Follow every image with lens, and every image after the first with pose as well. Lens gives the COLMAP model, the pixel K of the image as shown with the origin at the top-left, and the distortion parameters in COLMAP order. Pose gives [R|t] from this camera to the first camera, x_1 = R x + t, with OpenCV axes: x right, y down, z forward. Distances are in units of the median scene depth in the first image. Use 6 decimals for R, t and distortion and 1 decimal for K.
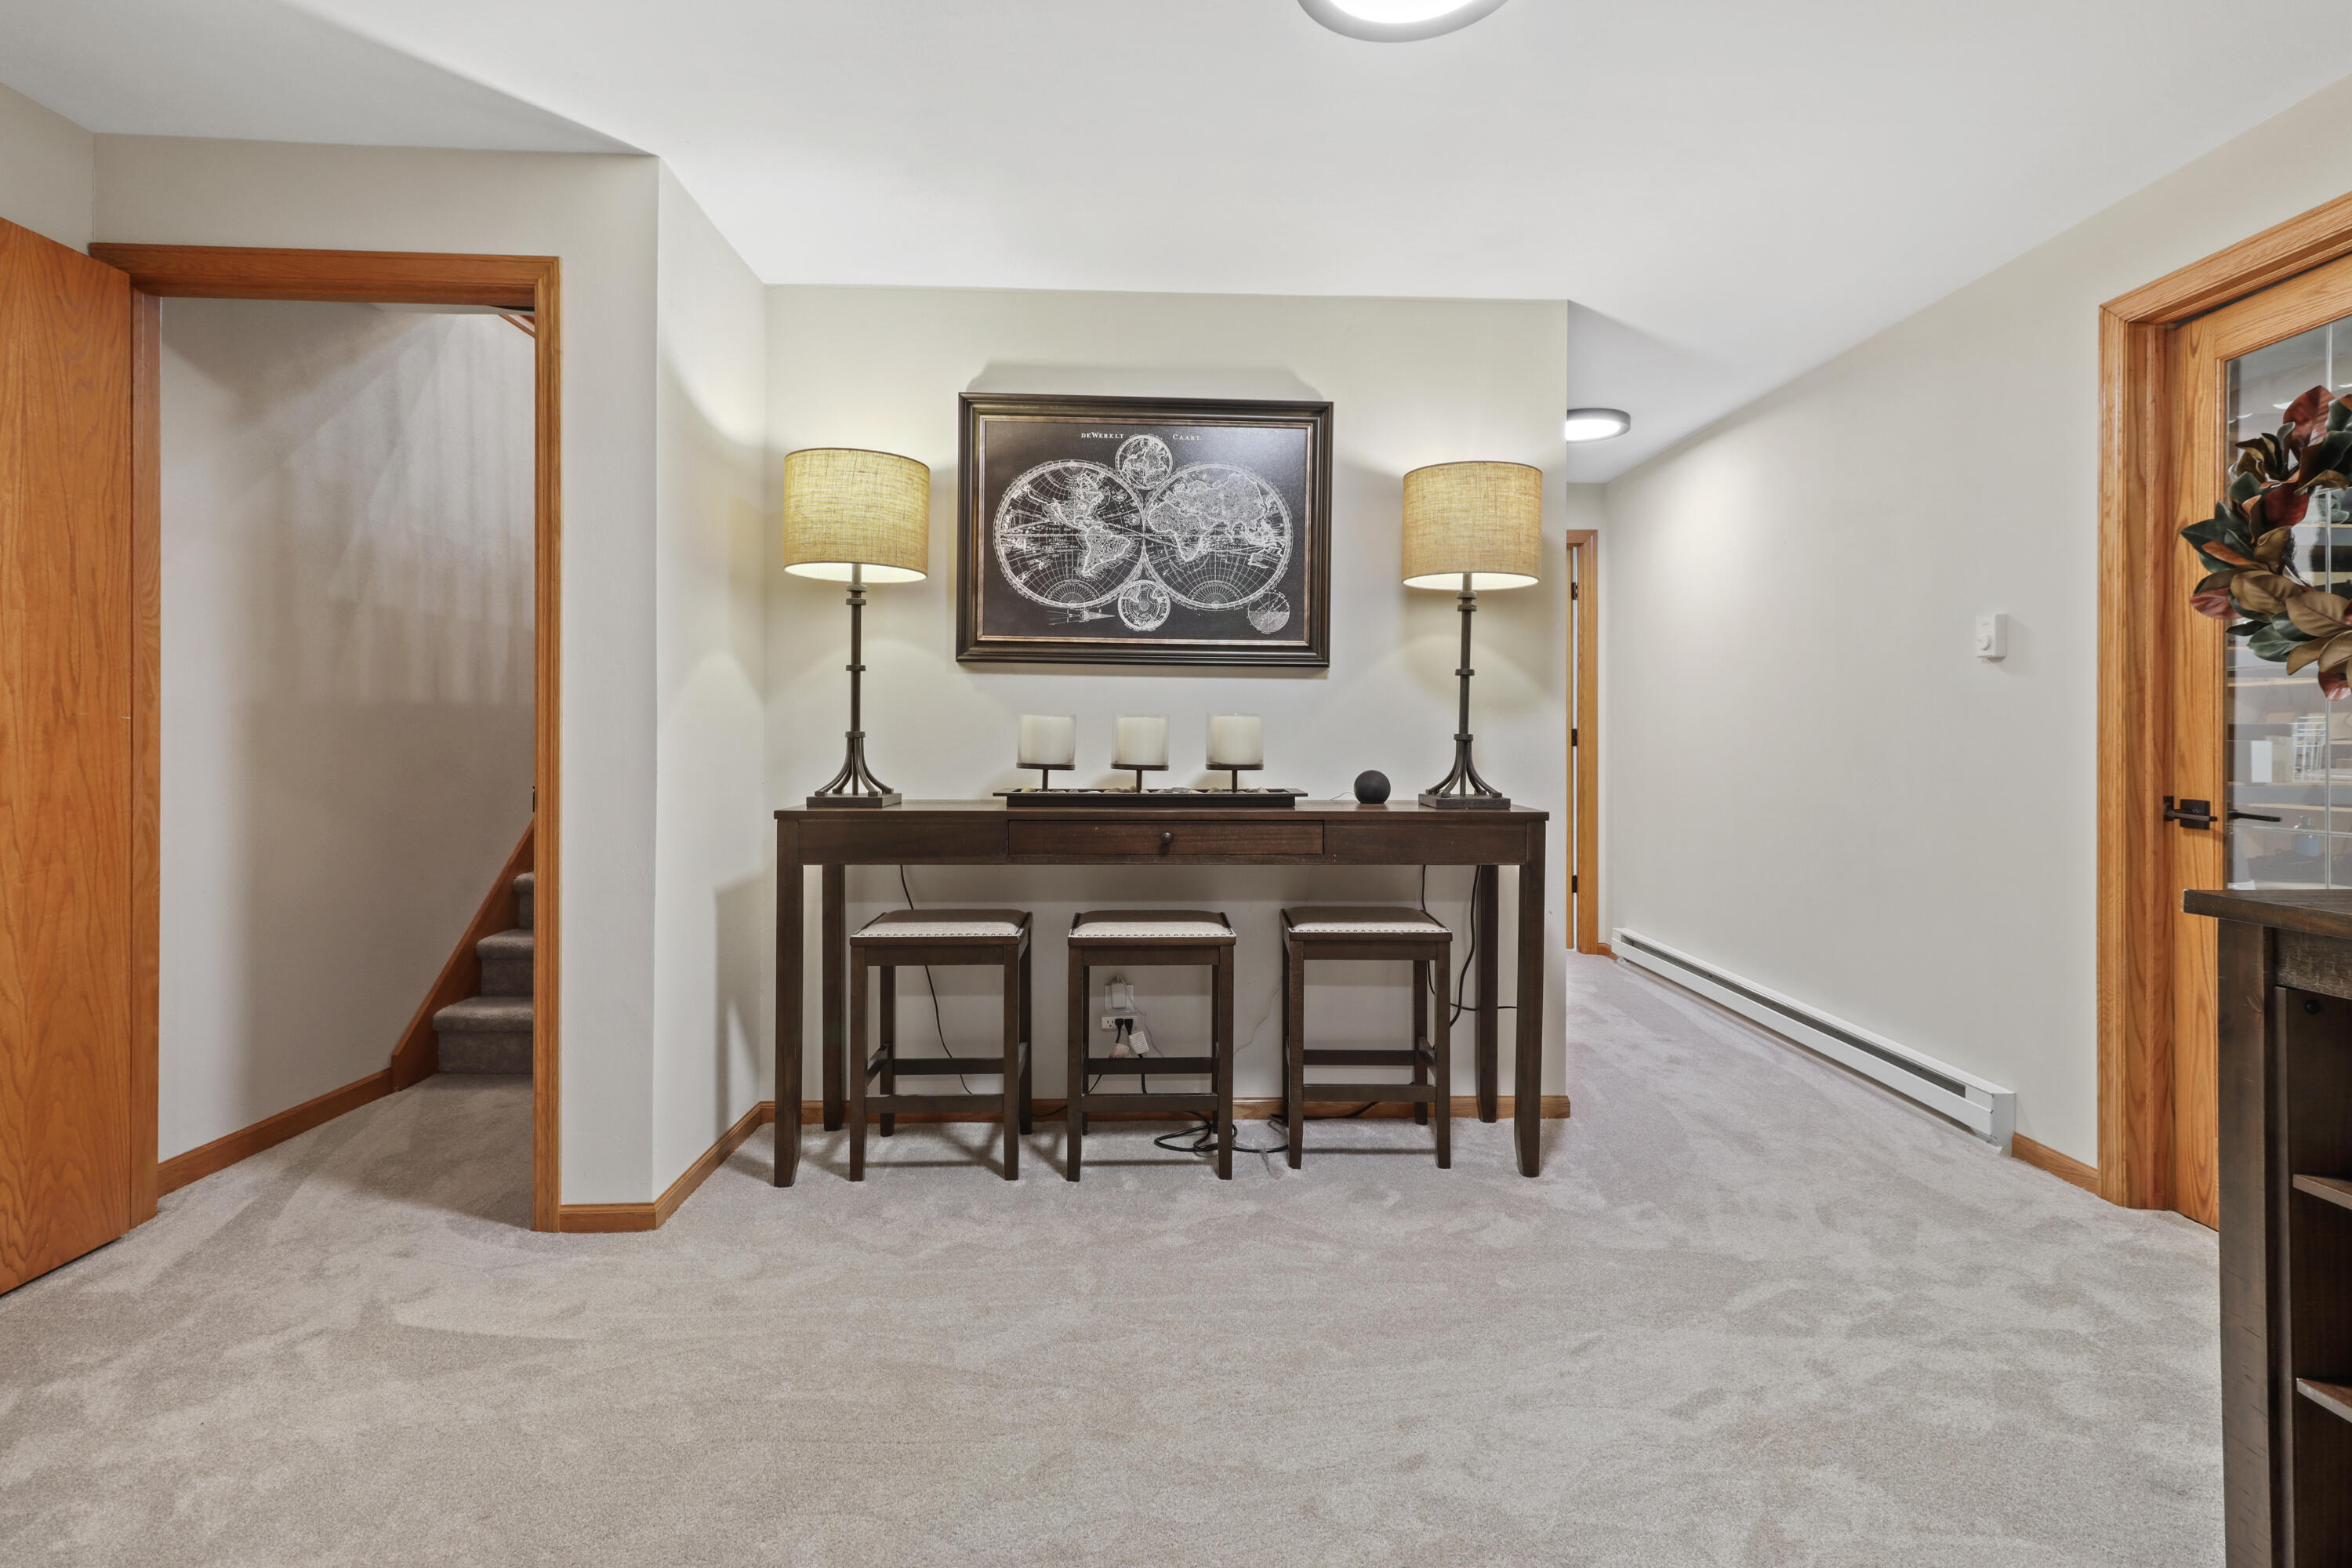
lens RADIAL K [[1121.6, 0, 1200.1], [0, 1121.6, 732.8], [0, 0, 1]] dist [-0.000526, -0.000012]
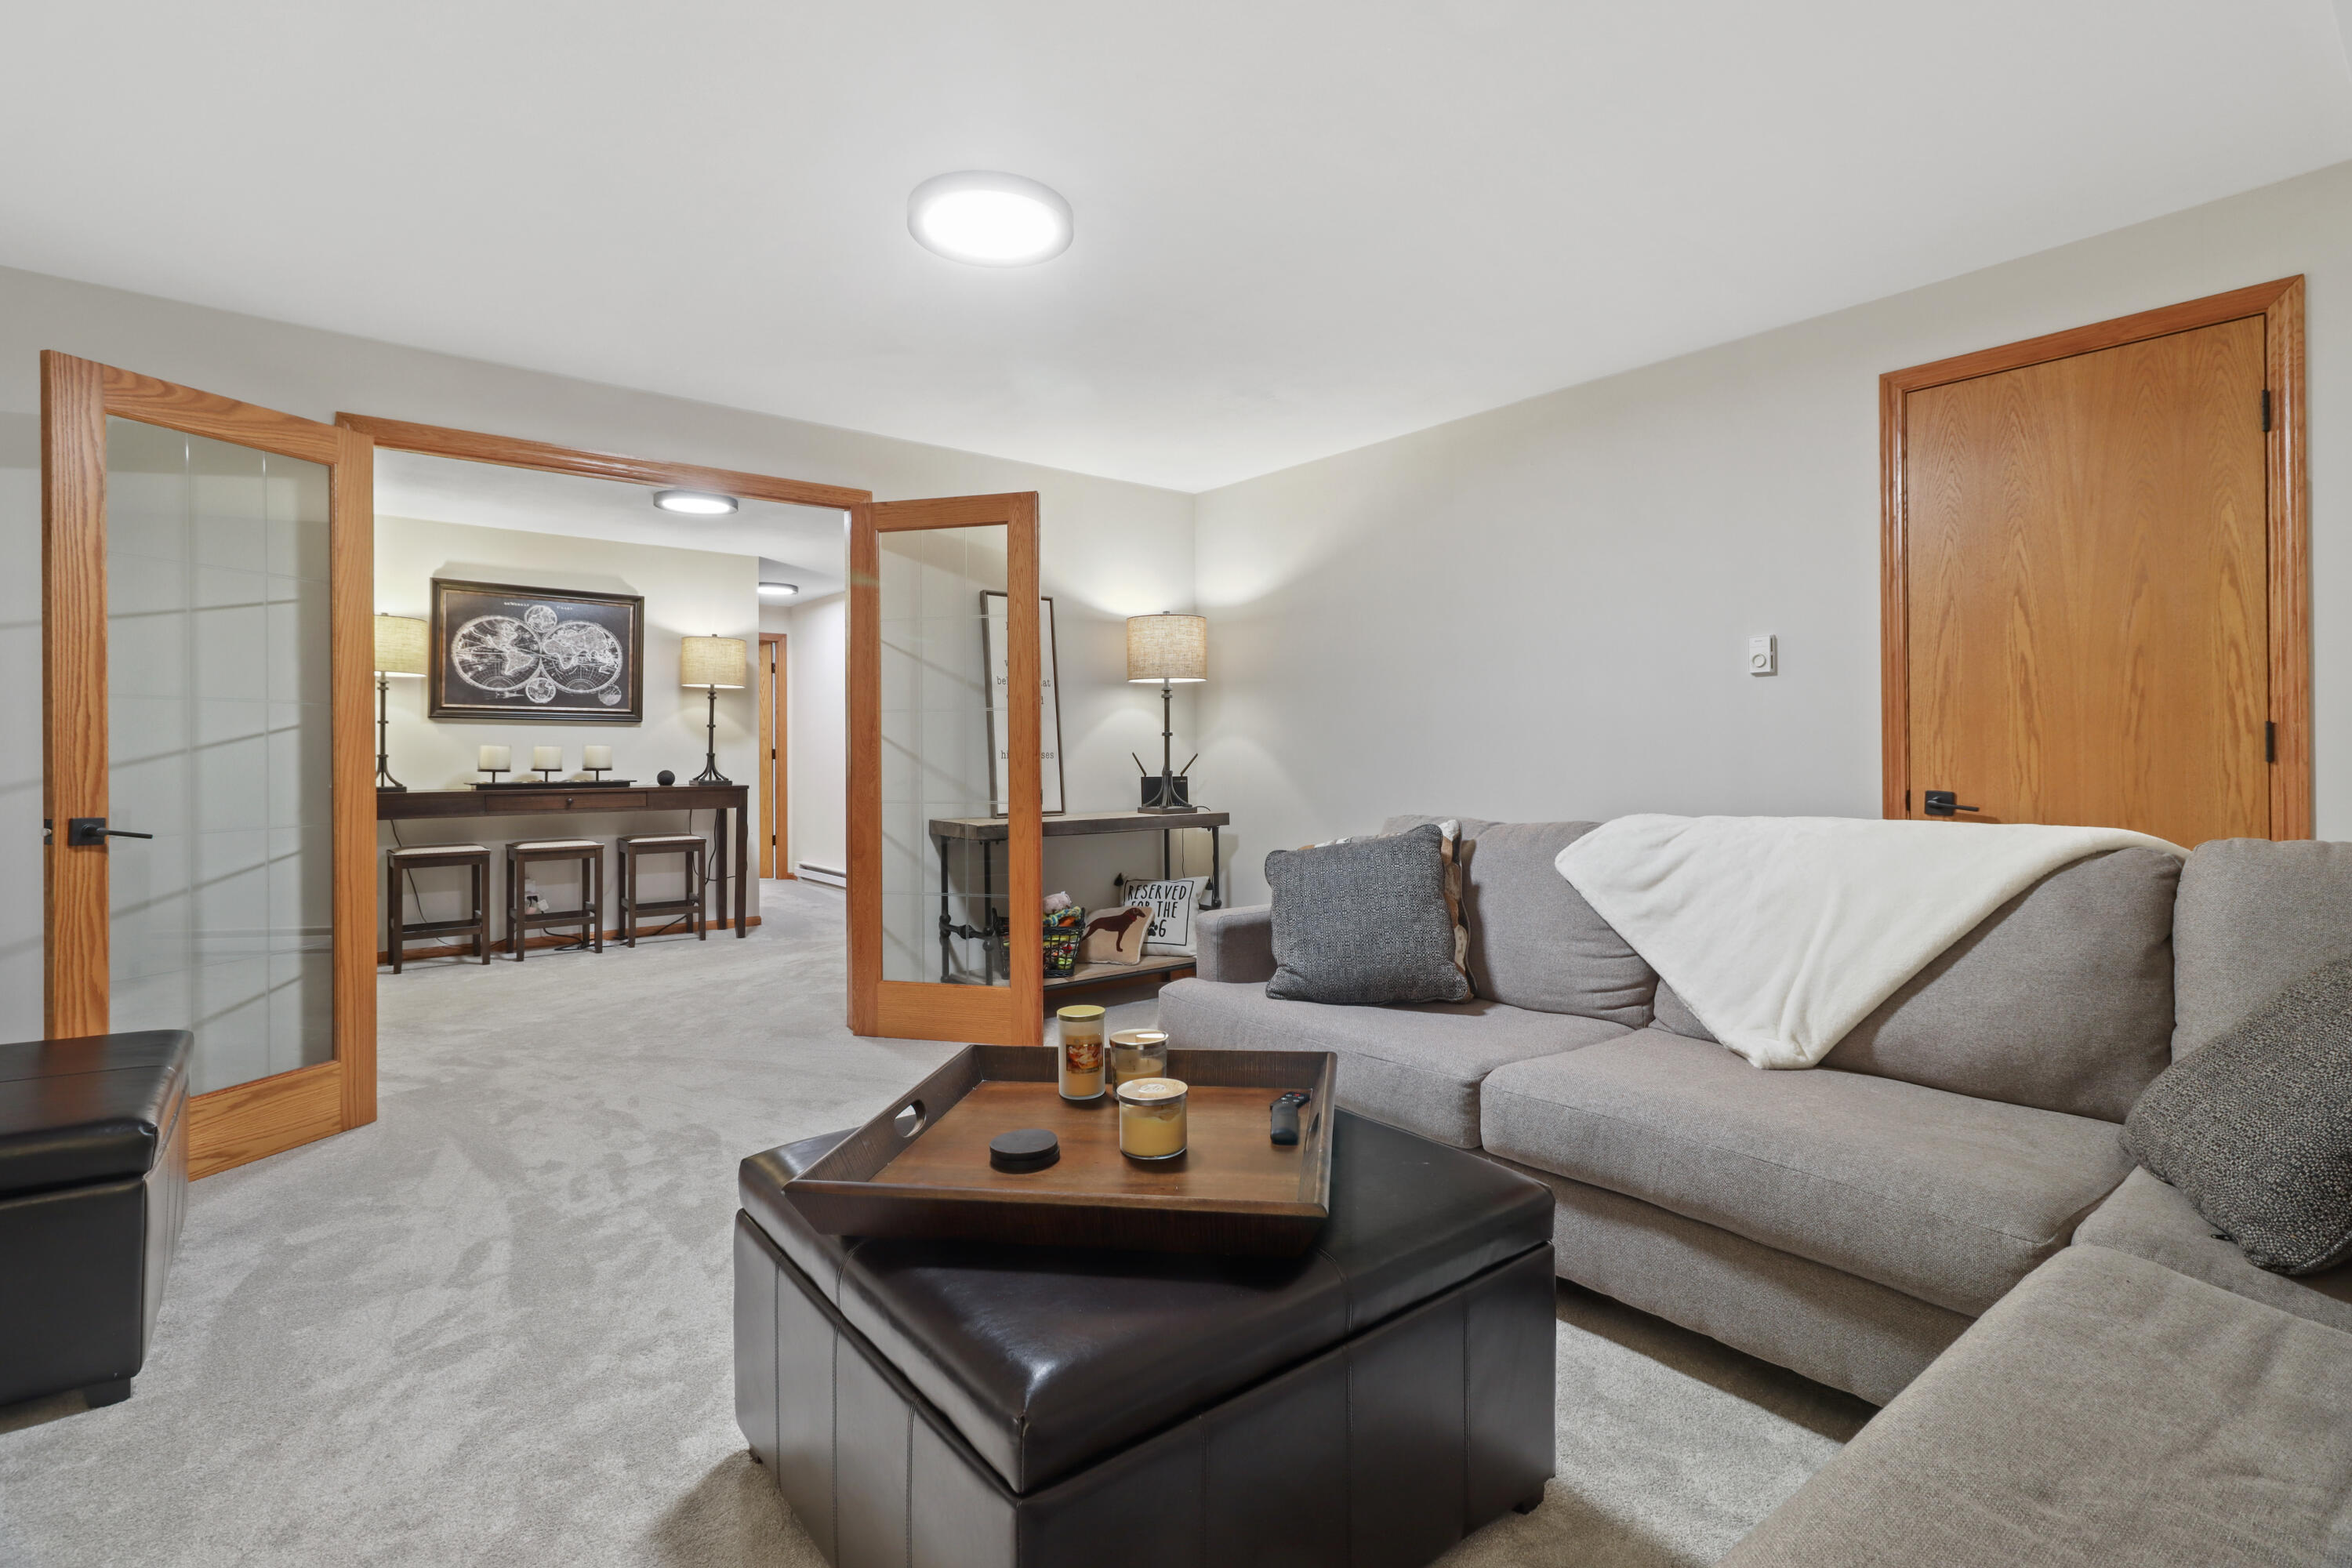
lens RADIAL K [[1121.6, 0, 1200.1], [0, 1121.6, 732.8], [0, 0, 1]] dist [-0.000526, -0.000012]
pose [[0.792130, 0.001674, 0.610351, -0.340882], [0.010874, 0.999799, -0.016855, 0.008963], [-0.610256, 0.019988, 0.791952, -1.307641]]
